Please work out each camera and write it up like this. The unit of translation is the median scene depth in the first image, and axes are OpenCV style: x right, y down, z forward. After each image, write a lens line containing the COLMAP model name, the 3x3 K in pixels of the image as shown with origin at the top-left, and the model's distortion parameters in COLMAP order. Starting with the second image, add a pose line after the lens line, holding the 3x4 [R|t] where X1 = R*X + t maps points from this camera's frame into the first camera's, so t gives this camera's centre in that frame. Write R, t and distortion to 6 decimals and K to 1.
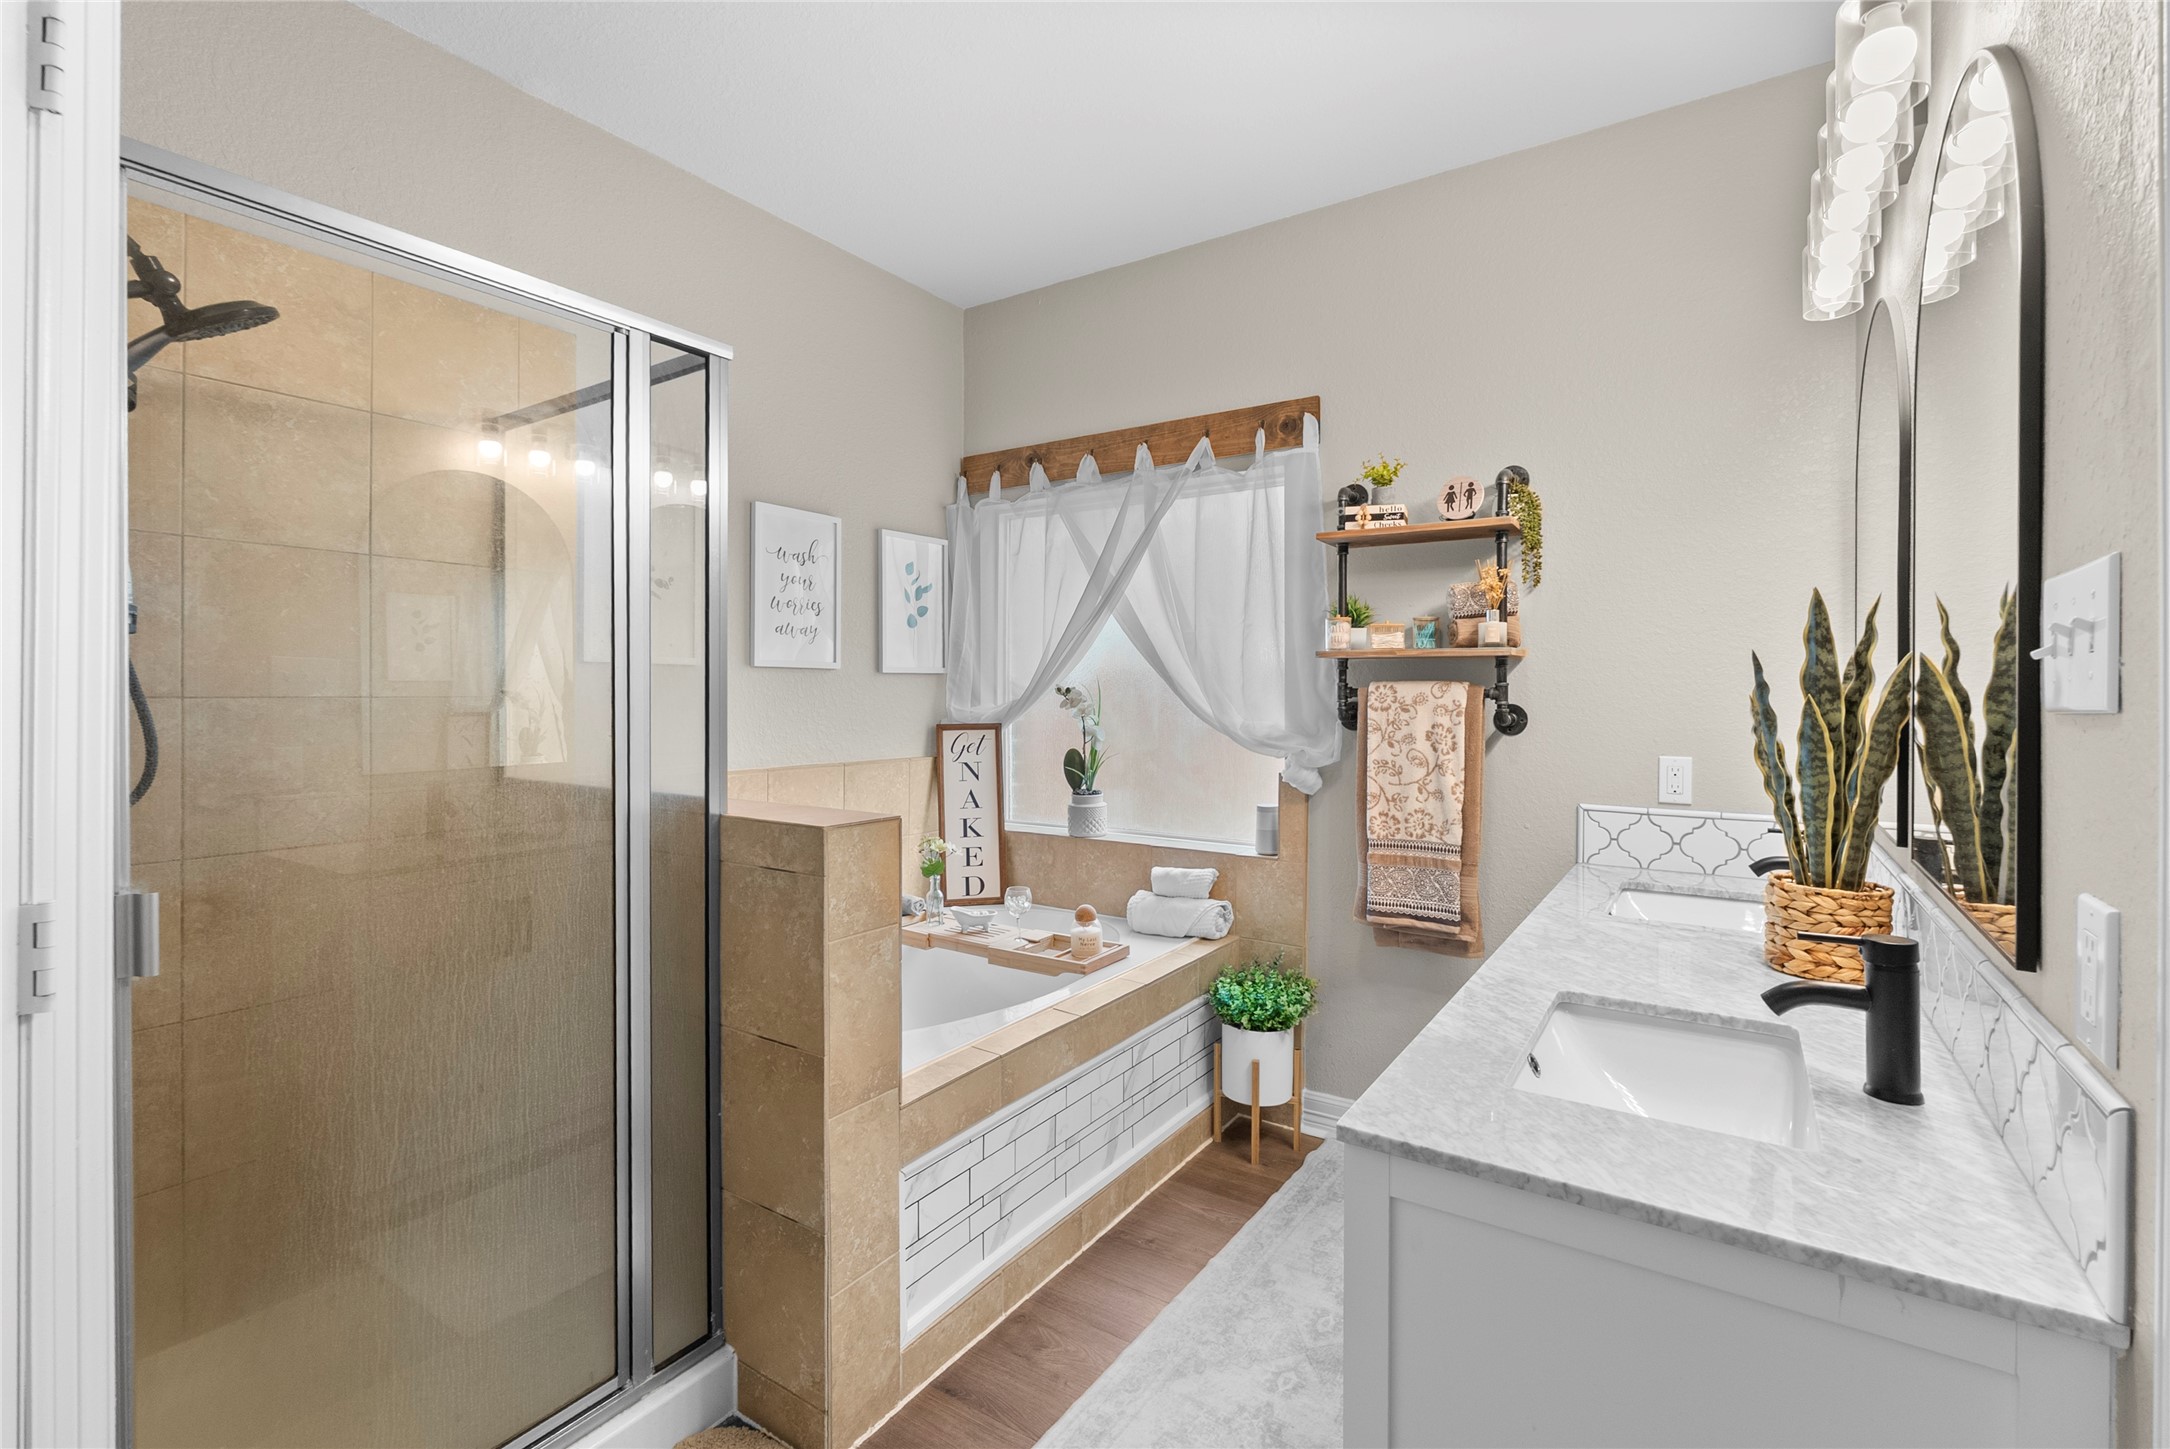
lens RADIAL K [[959.7, 0, 1090.4], [0, 959.7, 705.5], [0, 0, 1]] dist [-0.009179, 0.001457]
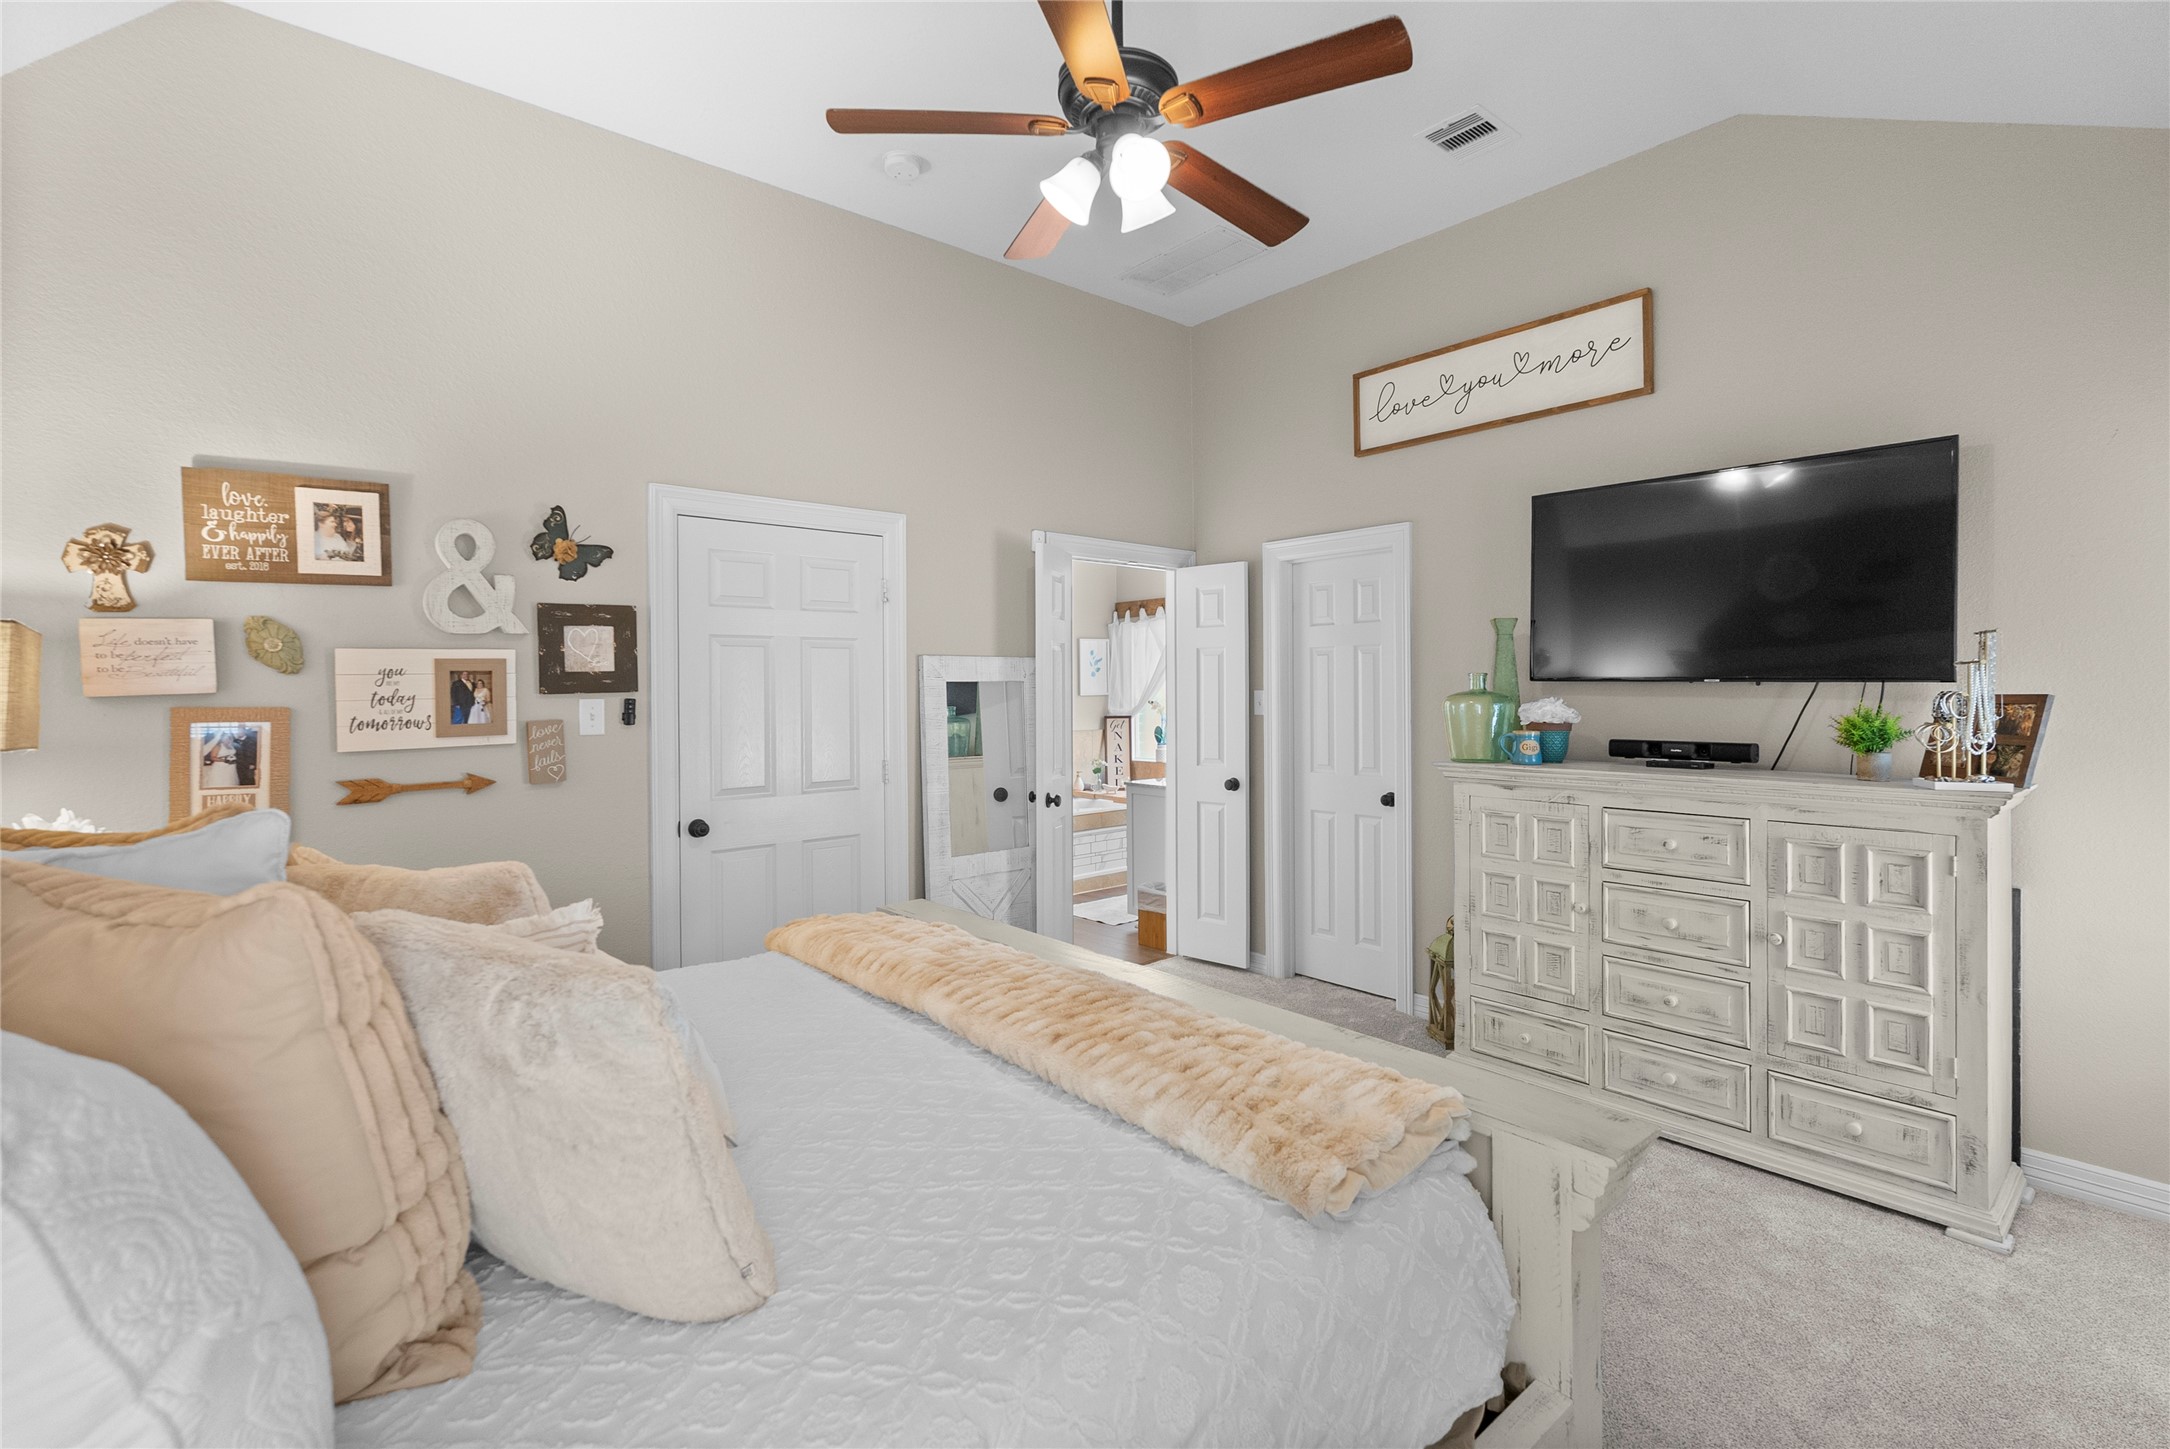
lens RADIAL K [[959.7, 0, 1079.3], [0, 959.7, 704.3], [0, 0, 1]] dist [-0.009179, 0.001457]
pose [[0.956440, -0.007261, -0.291839, 0.580451], [0.008575, 0.999958, 0.003224, -0.021498], [0.291803, -0.005586, 0.956462, -1.592349]]
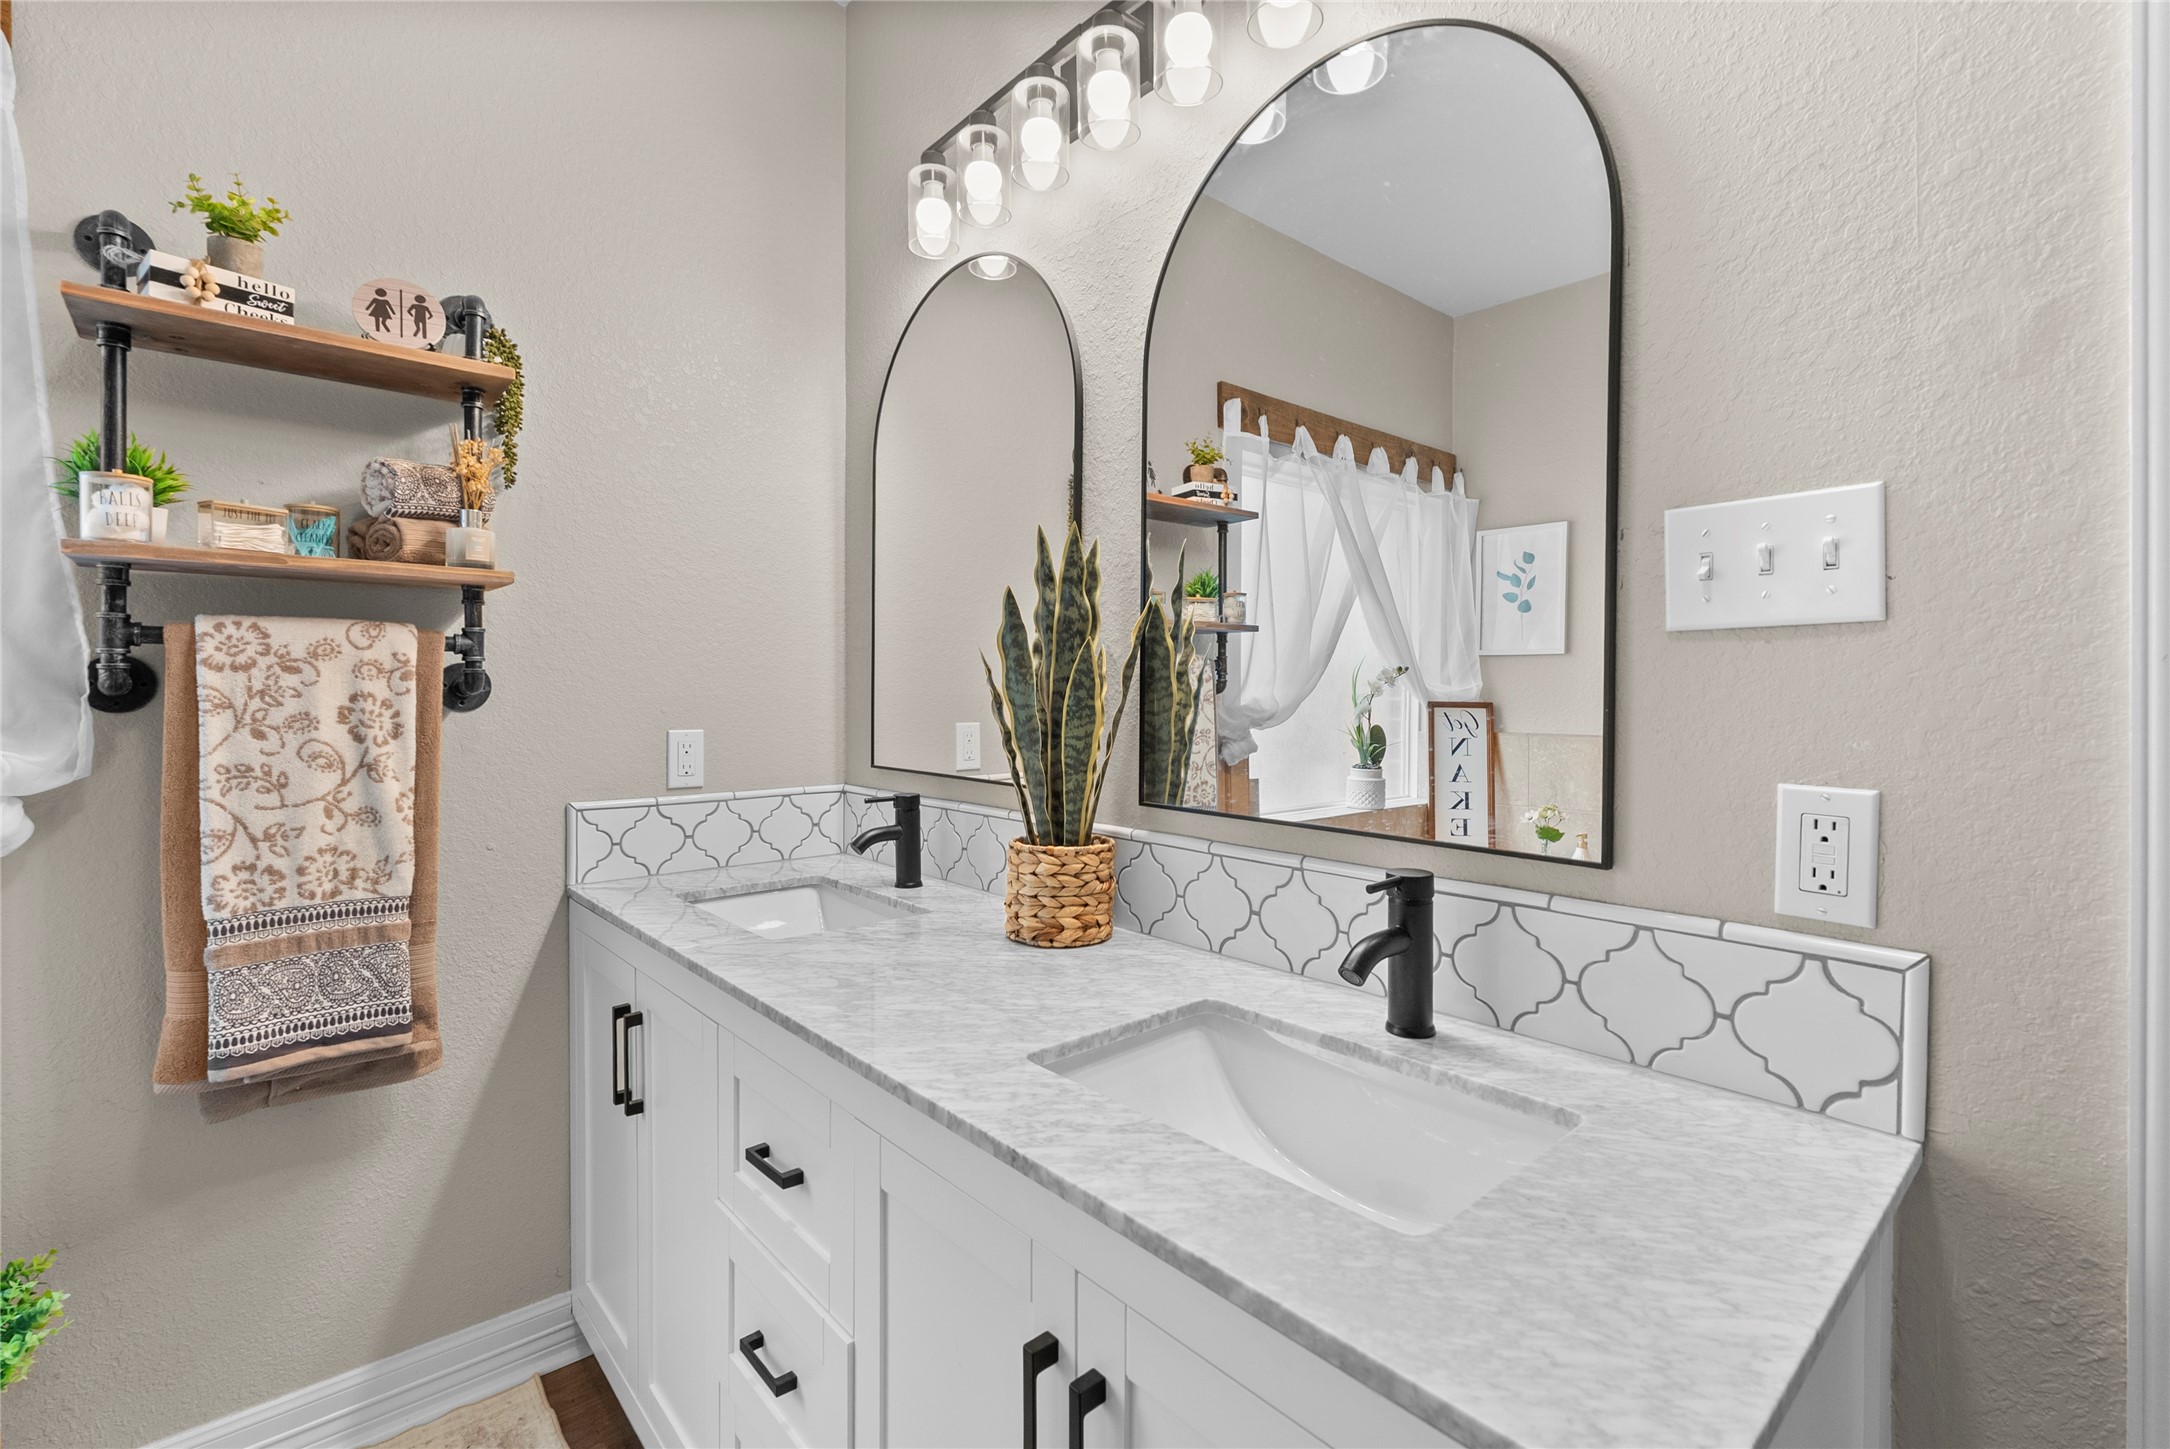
lens RADIAL K [[959.7, 0, 1060.1], [0, 959.7, 698.1], [0, 0, 1]] dist [-0.009179, 0.001457]
pose [[0.261653, -0.009546, 0.965115, -0.072158], [0.011911, 0.999907, 0.006661, 0.020385], [-0.965089, 0.009753, 0.261742, 0.391142]]
